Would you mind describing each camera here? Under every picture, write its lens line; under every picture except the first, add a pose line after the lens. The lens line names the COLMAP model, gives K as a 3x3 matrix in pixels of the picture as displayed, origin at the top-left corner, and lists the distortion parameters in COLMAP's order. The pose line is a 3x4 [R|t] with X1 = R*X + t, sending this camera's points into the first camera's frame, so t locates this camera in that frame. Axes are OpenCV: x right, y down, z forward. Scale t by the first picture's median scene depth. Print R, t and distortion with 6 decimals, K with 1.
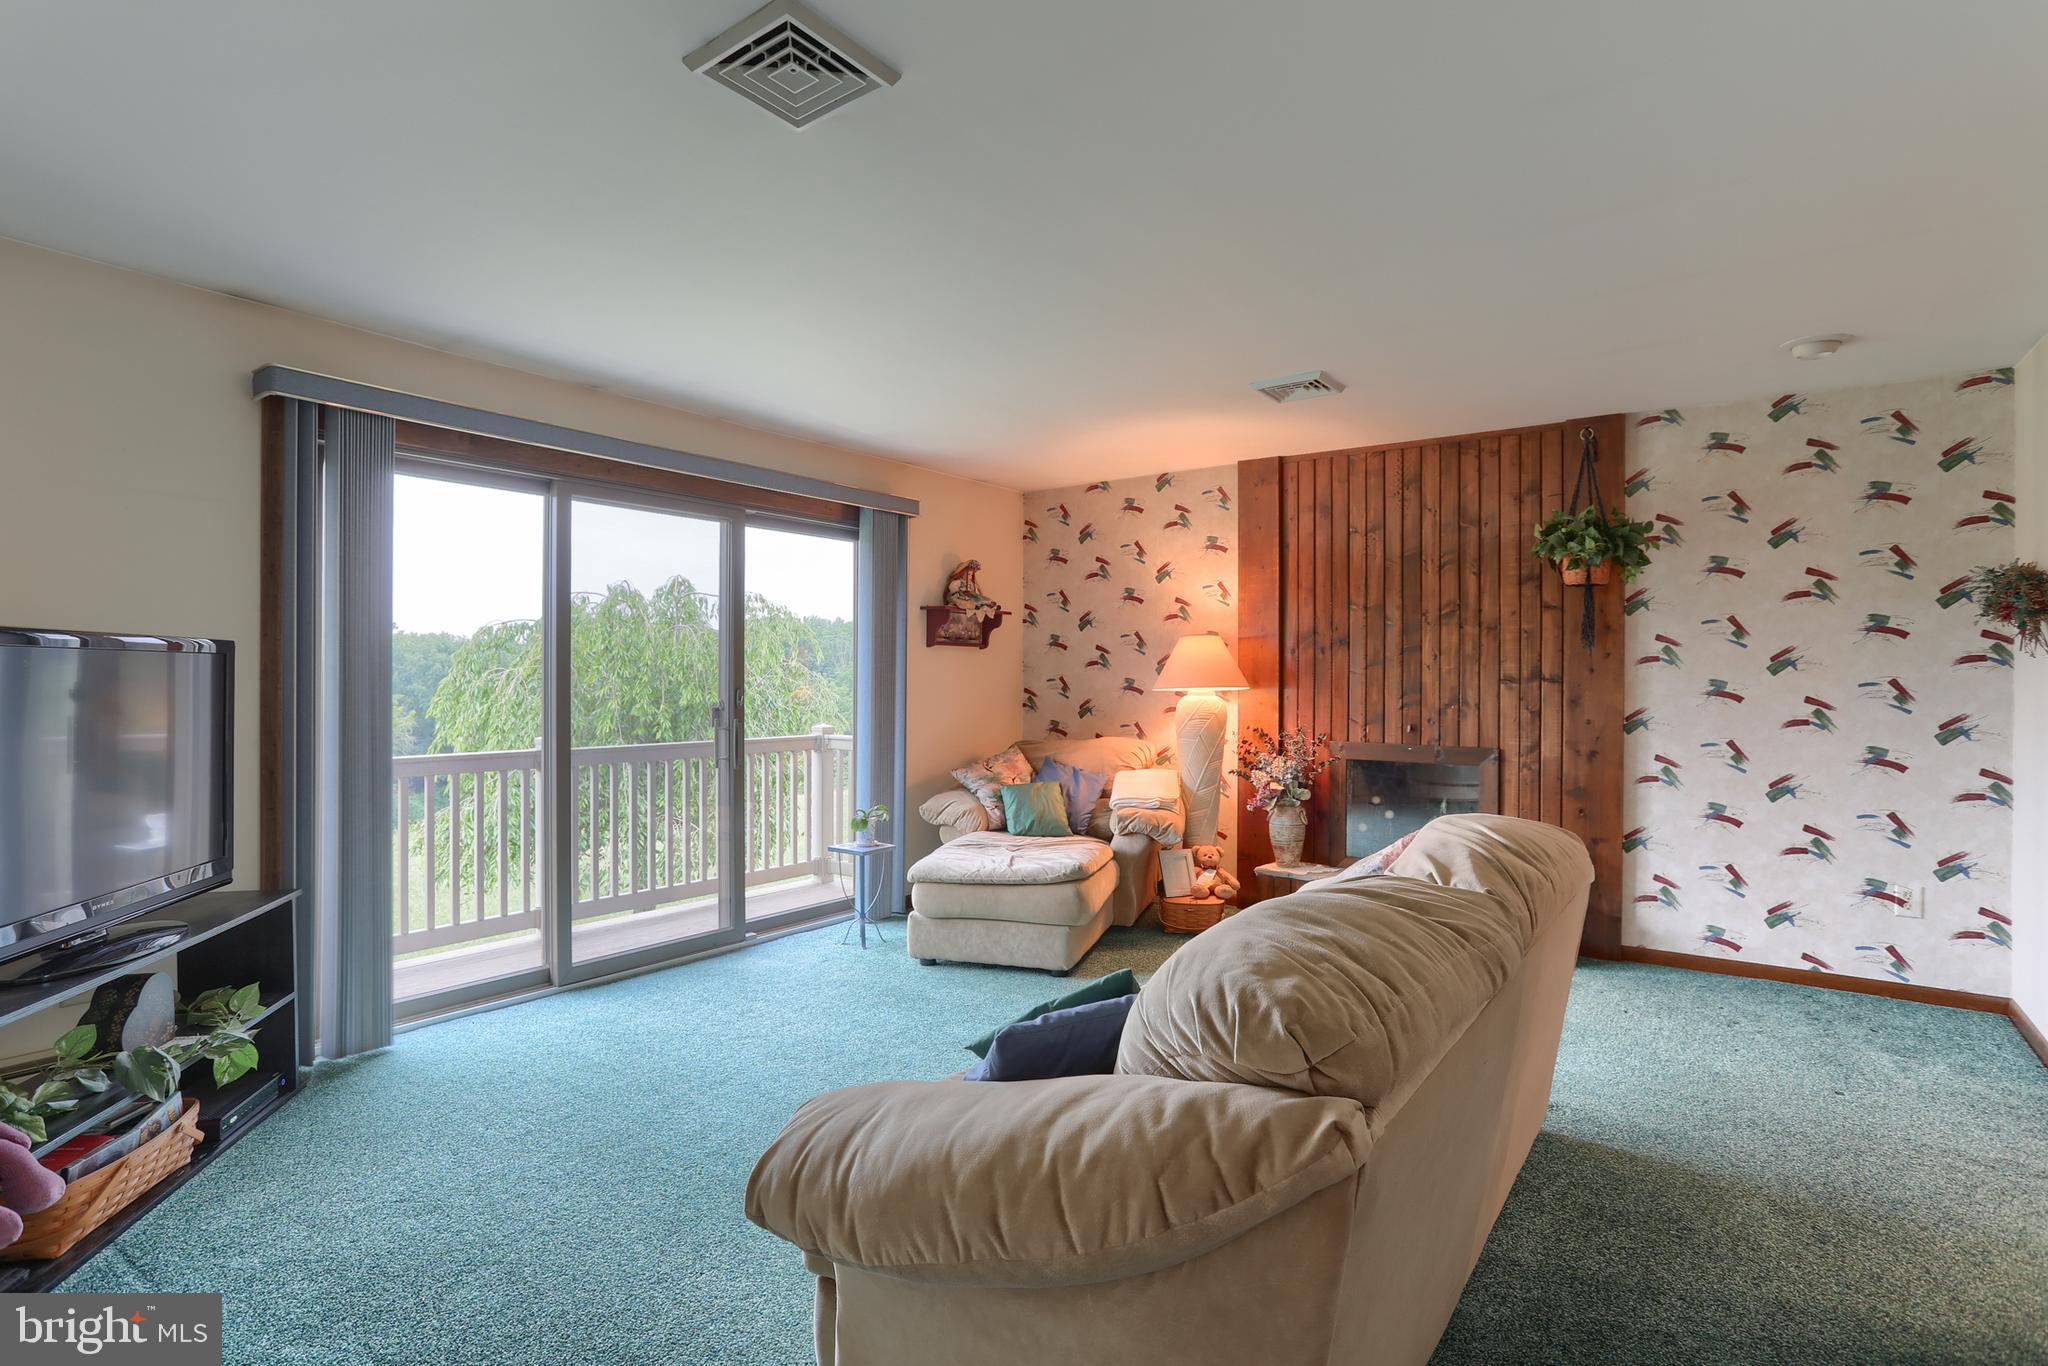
lens RADIAL K [[1026.2, 0, 1002.1], [0, 1026.2, 680.3], [0, 0, 1]] dist [-0.065059, 0.041627]
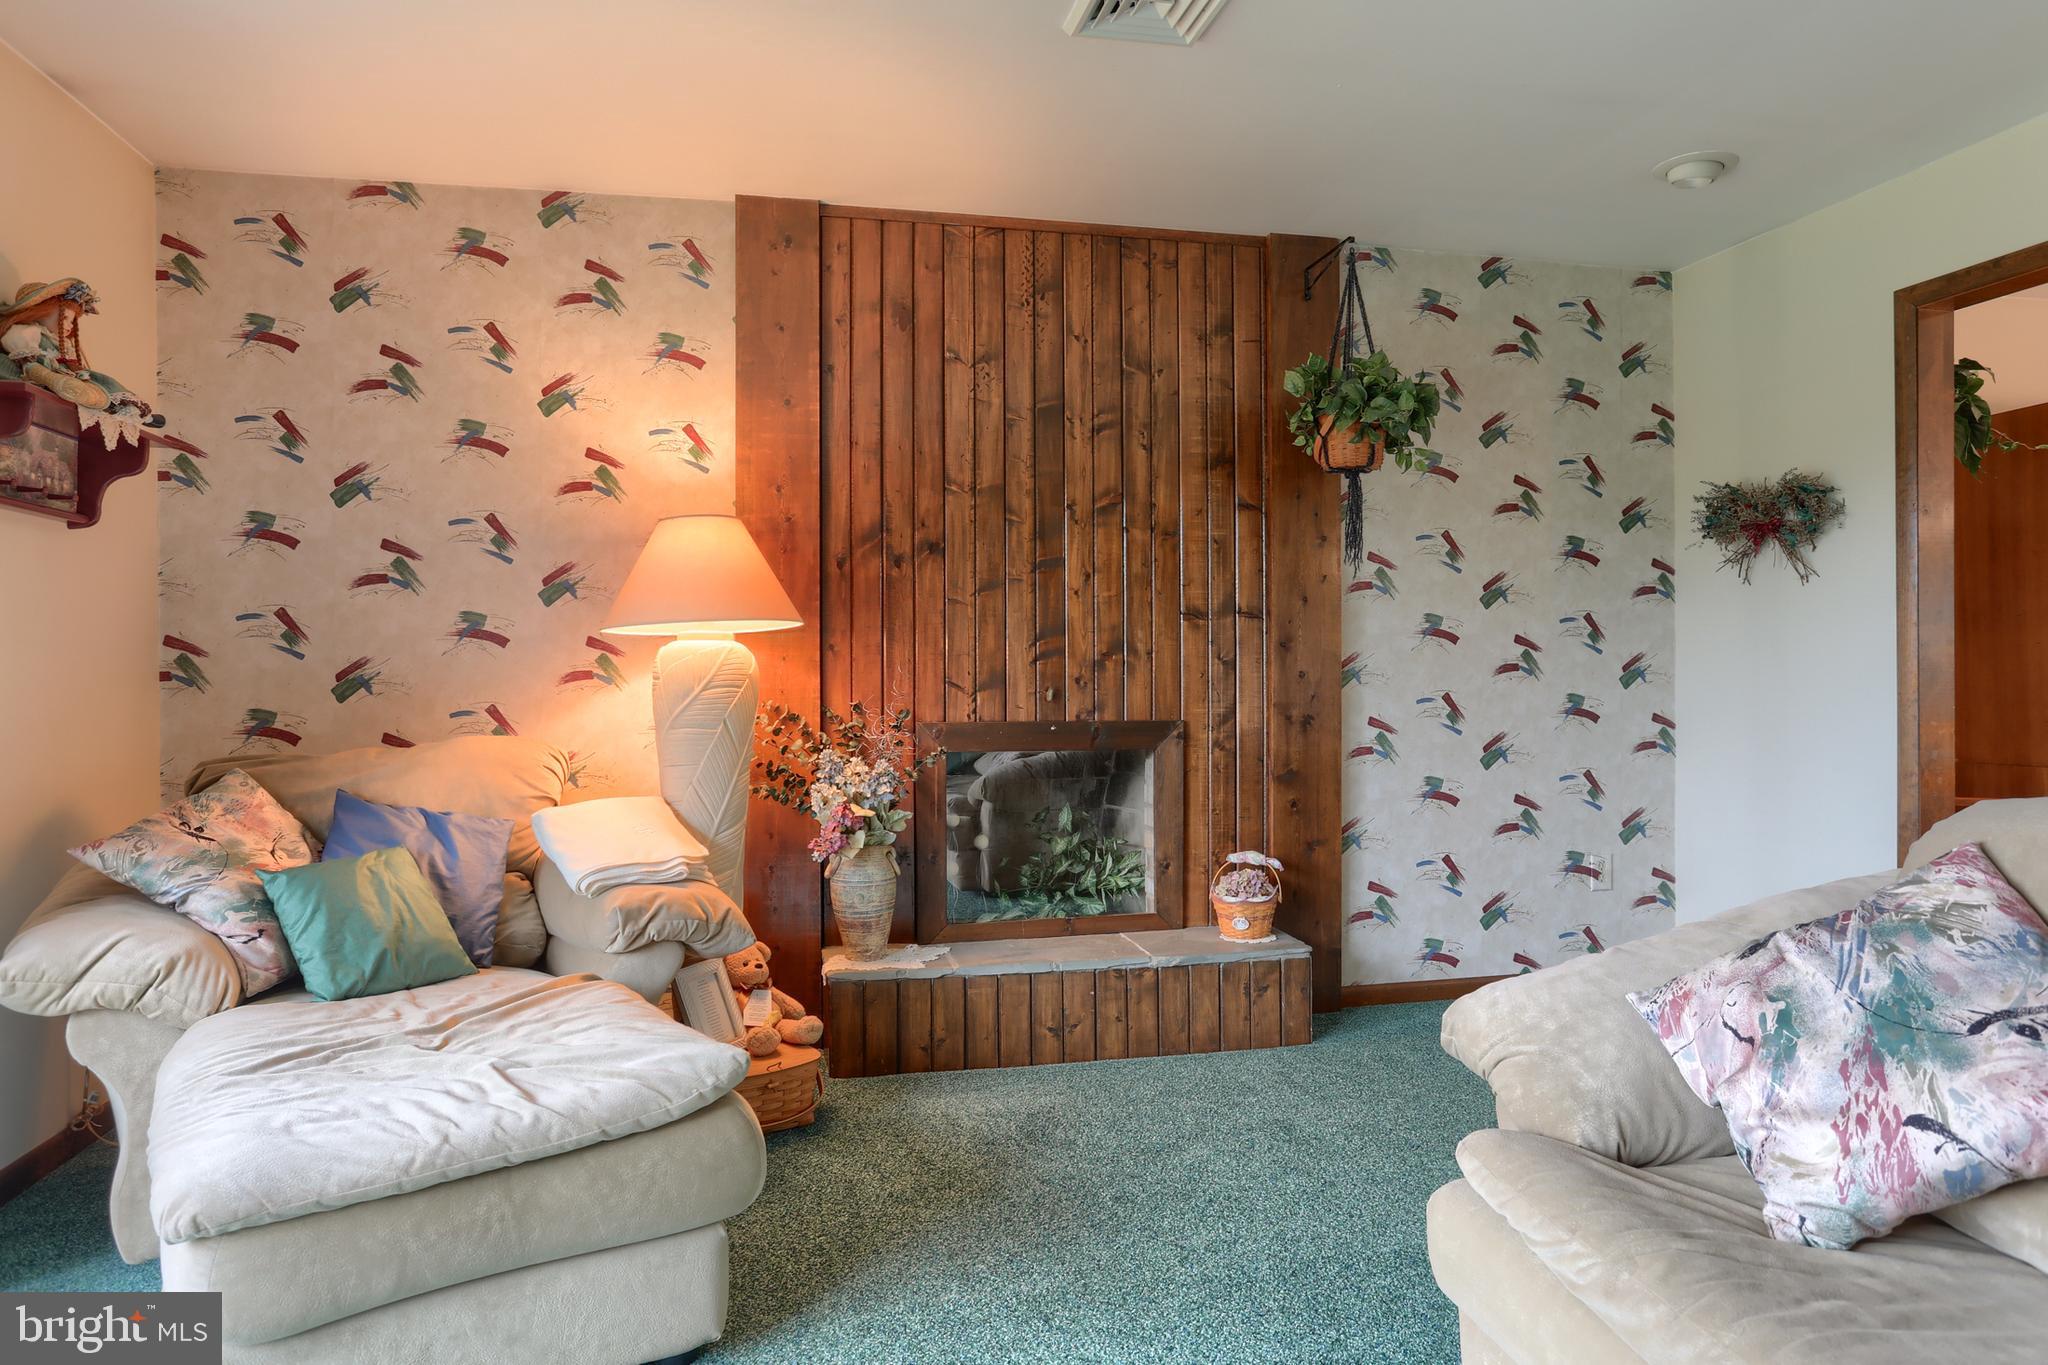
lens RADIAL K [[1263.3, 0, 1035.3], [0, 1263.3, 674.9], [0, 0, 1]] dist [-0.042115, 0.035563]
pose [[0.649086, -0.008936, 0.760663, -0.169871], [0.010868, 0.999938, 0.002473, 0.032606], [-0.760638, 0.006662, 0.649142, 0.501835]]
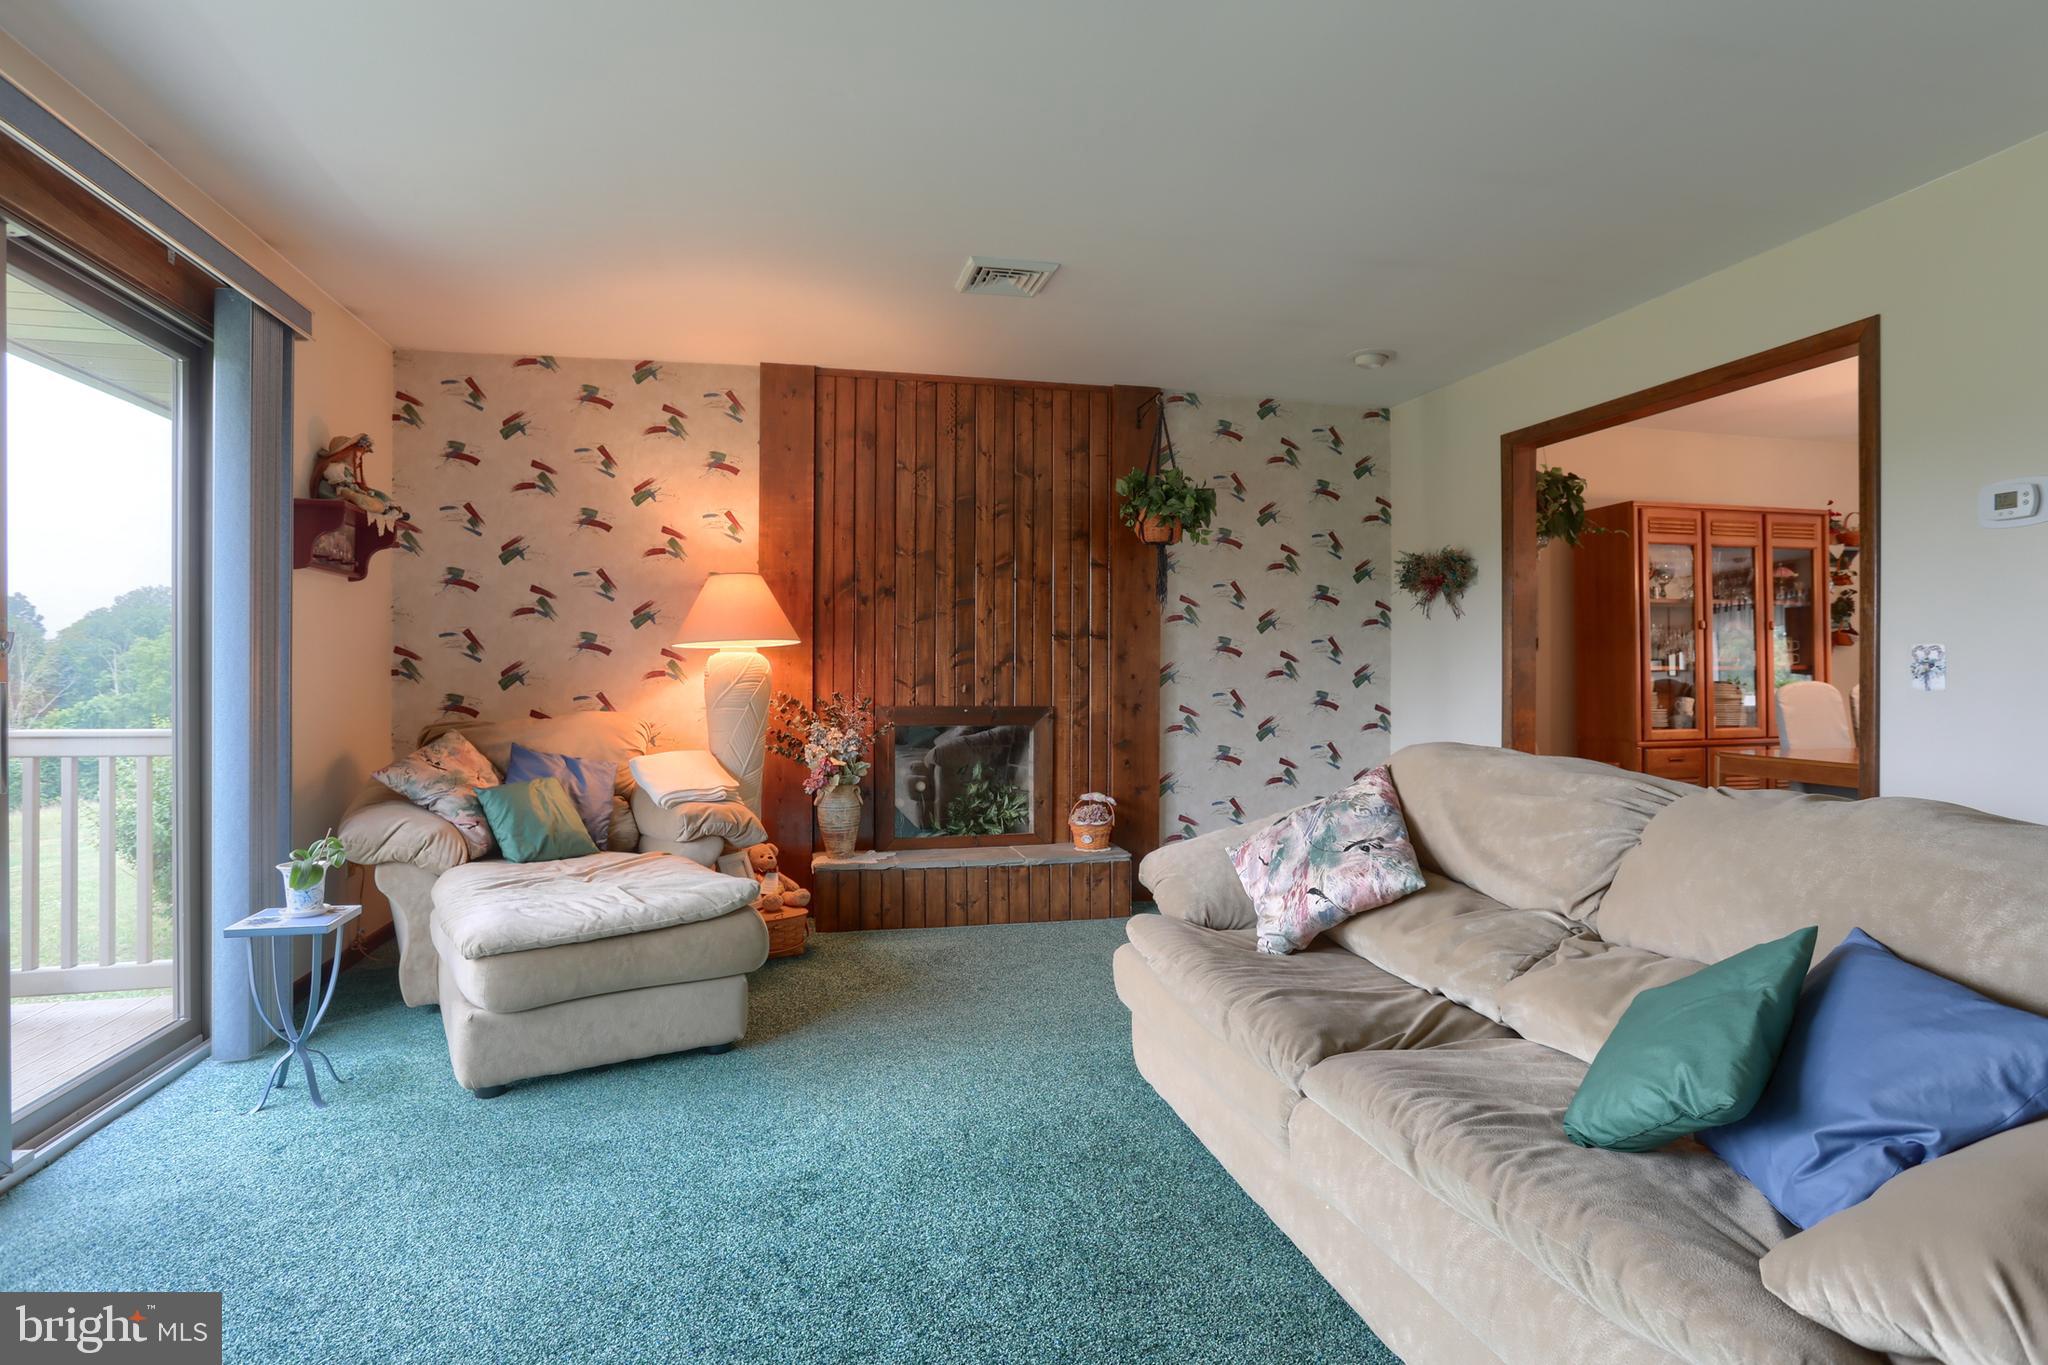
lens RADIAL K [[1056.4, 0, 1025.4], [0, 1056.4, 676.5], [0, 0, 1]] dist [-0.065205, 0.033265]
pose [[0.642127, -0.004629, 0.766584, -0.285650], [0.003548, 0.999989, 0.003066, 0.032569], [-0.766590, 0.000751, 0.642136, 0.333179]]
